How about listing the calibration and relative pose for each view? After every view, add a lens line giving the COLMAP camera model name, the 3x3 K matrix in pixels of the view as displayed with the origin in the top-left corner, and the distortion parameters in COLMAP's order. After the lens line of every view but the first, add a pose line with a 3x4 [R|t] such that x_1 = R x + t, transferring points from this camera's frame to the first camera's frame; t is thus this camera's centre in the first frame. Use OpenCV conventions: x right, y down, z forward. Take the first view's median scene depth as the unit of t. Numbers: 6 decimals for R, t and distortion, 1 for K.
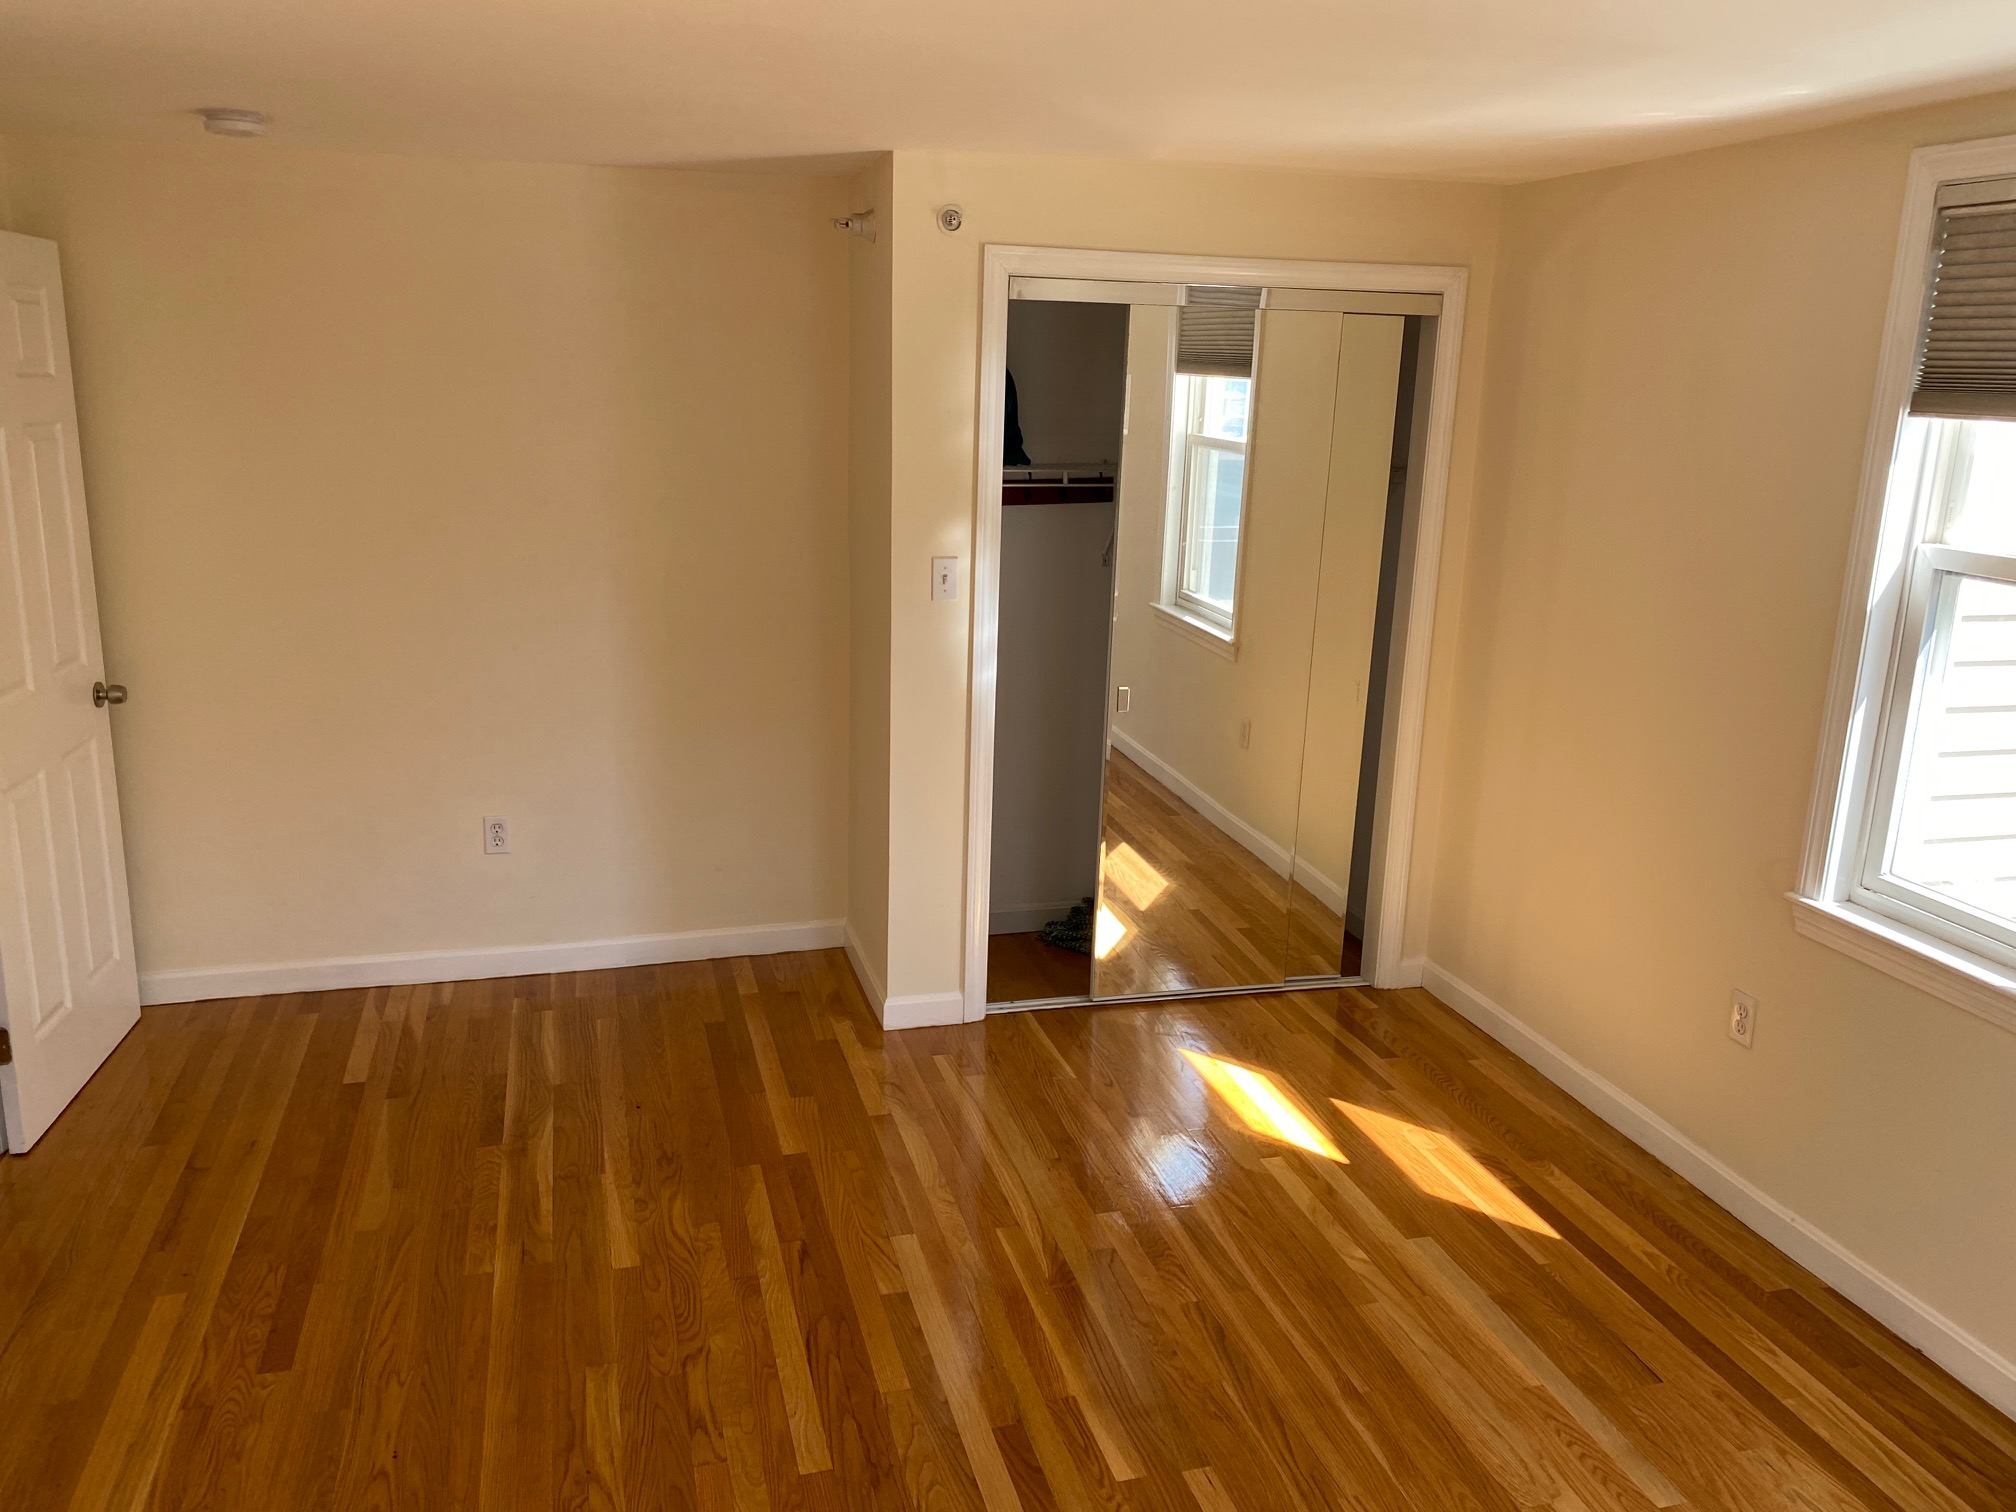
lens RADIAL K [[1532.2, 0, 1014.3], [0, 1532.2, 745.5], [0, 0, 1]] dist [0.004799, 0.002837]
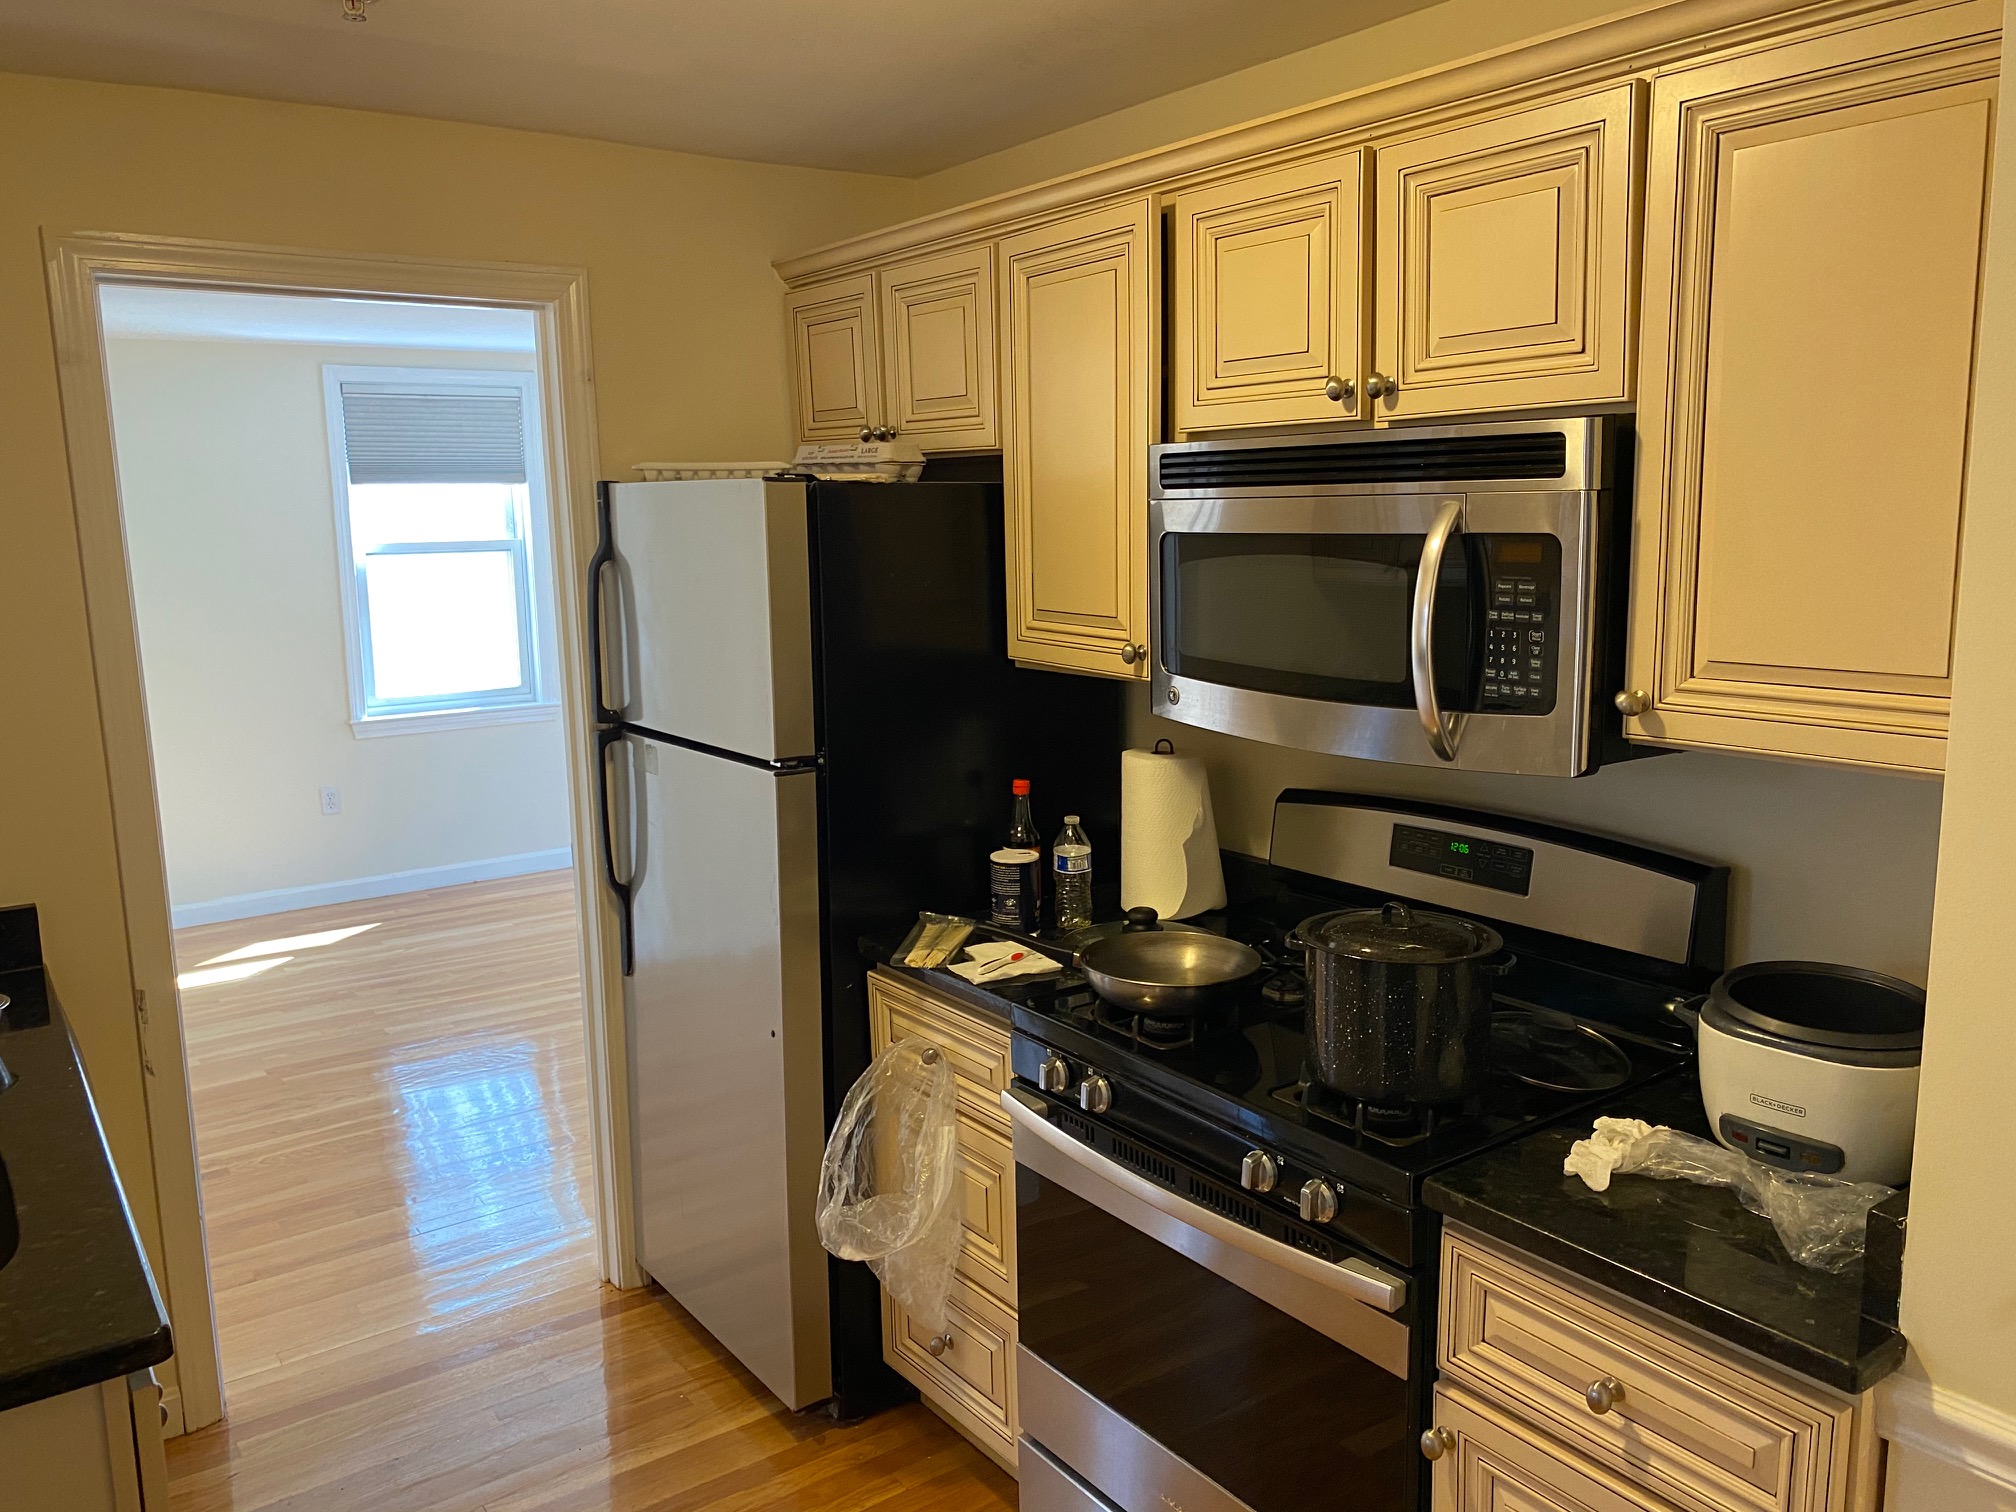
lens RADIAL K [[1532.2, 0, 1014.3], [0, 1532.2, 745.5], [0, 0, 1]] dist [0.004799, 0.002837]
pose [[-0.344038, -0.174216, 0.922652, -1.764307], [0.232994, 0.936063, 0.263628, -0.214974], [-0.909589, 0.305670, -0.281450, 0.838265]]
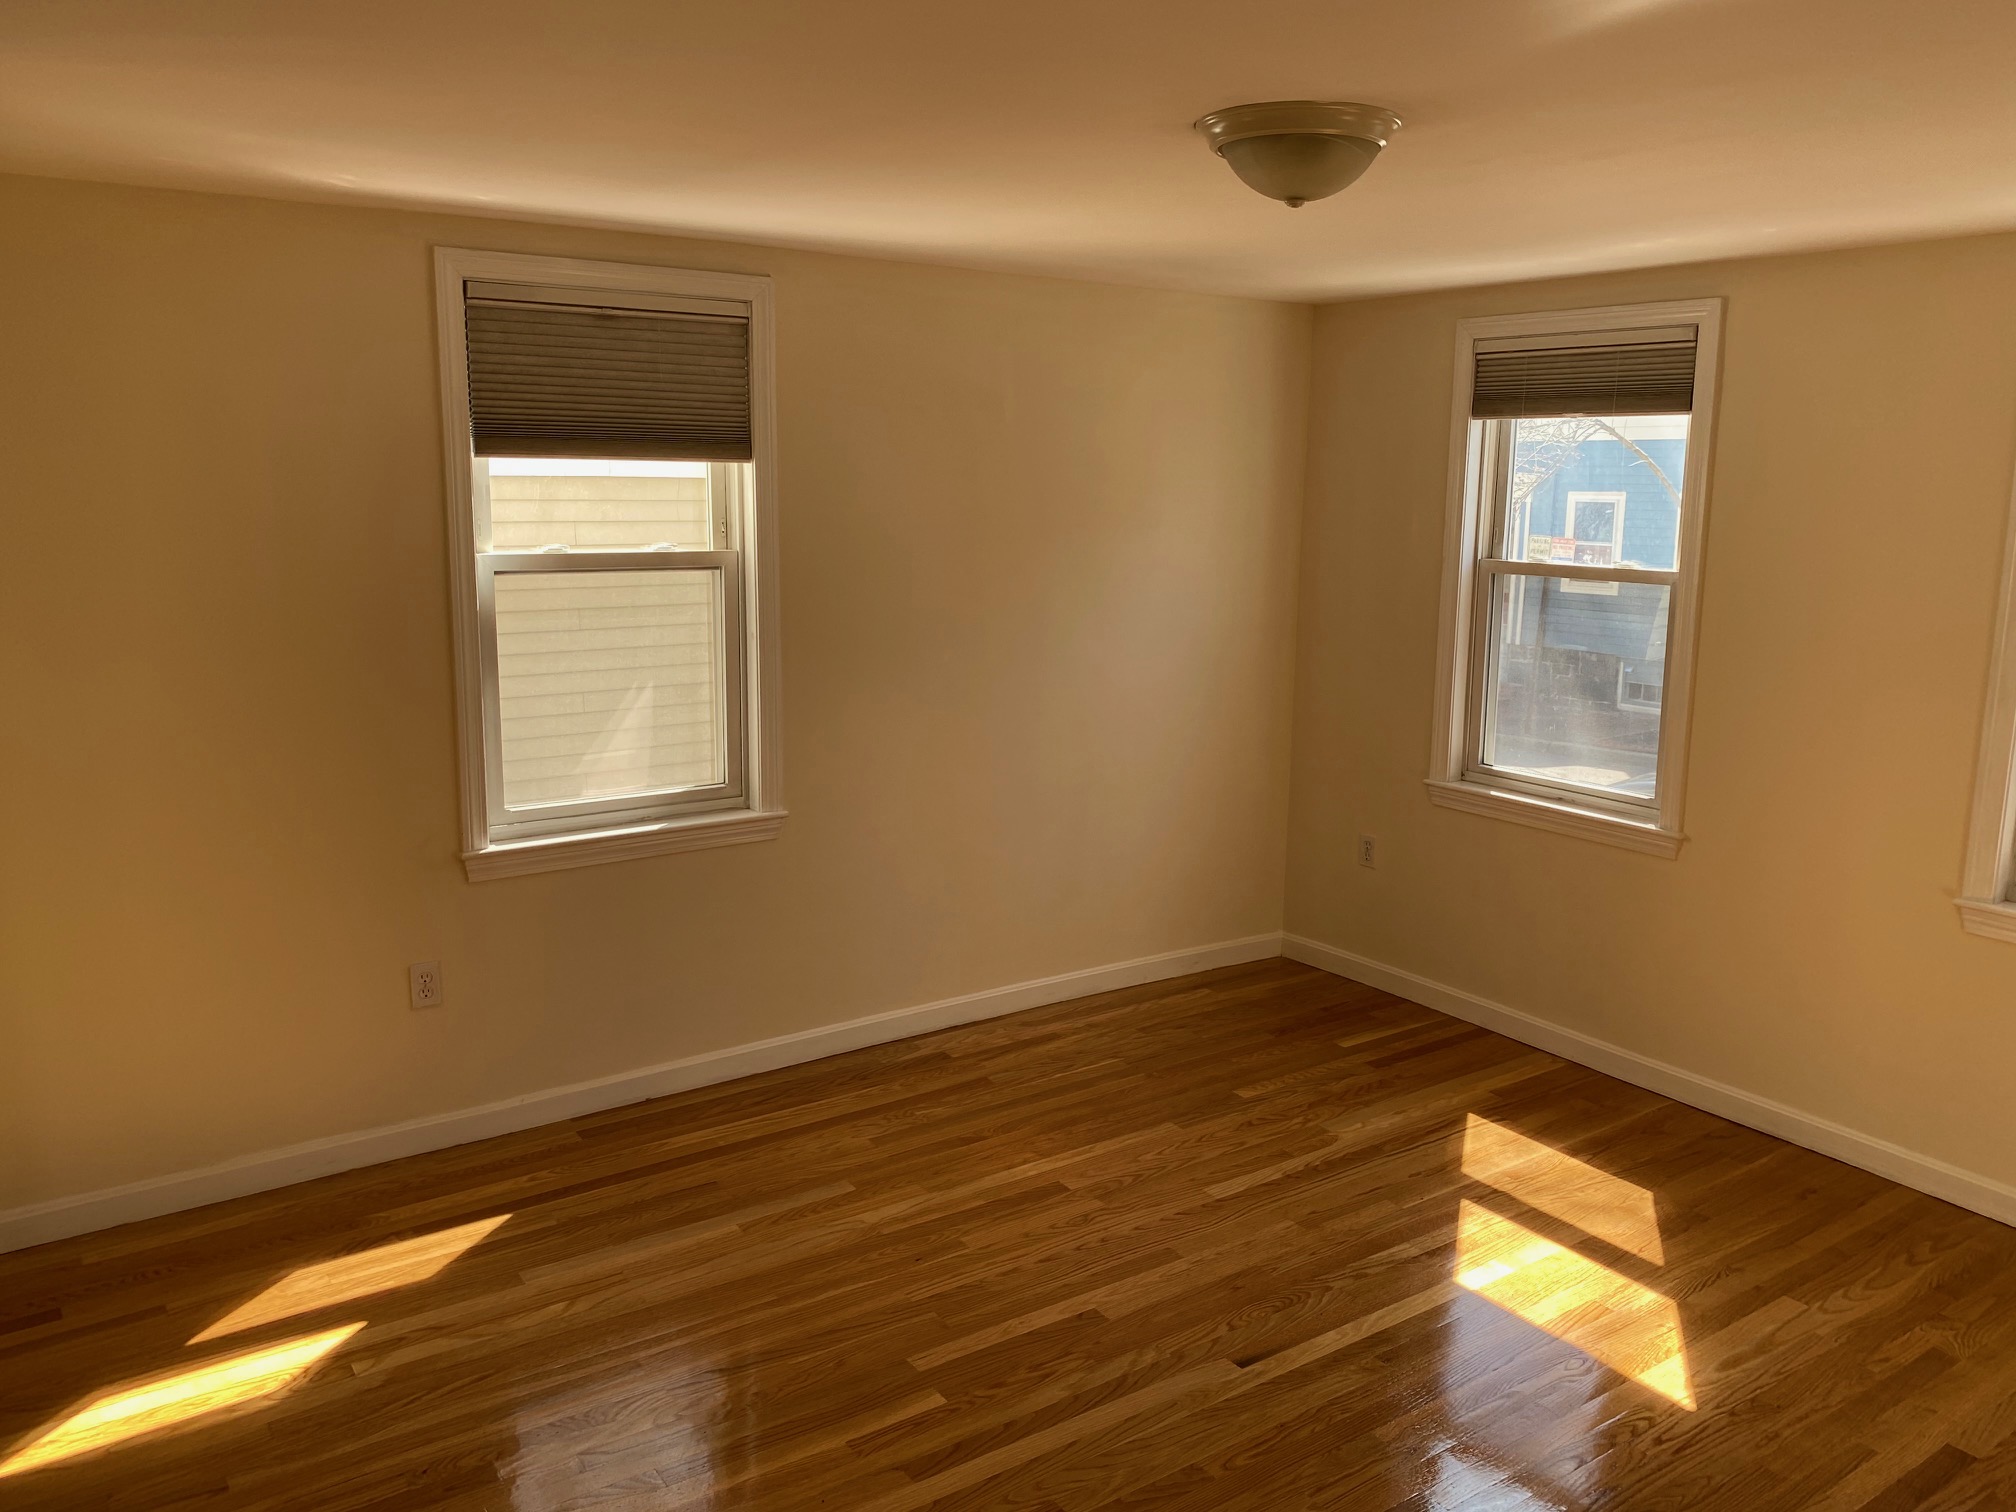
lens RADIAL K [[1532.2, 0, 1014.3], [0, 1532.2, 745.5], [0, 0, 1]] dist [0.004799, 0.002837]
pose [[-0.324879, -0.204272, 0.923432, -0.770873], [0.206077, 0.937645, 0.279918, -0.245233], [-0.923031, 0.281237, -0.262525, 0.954042]]
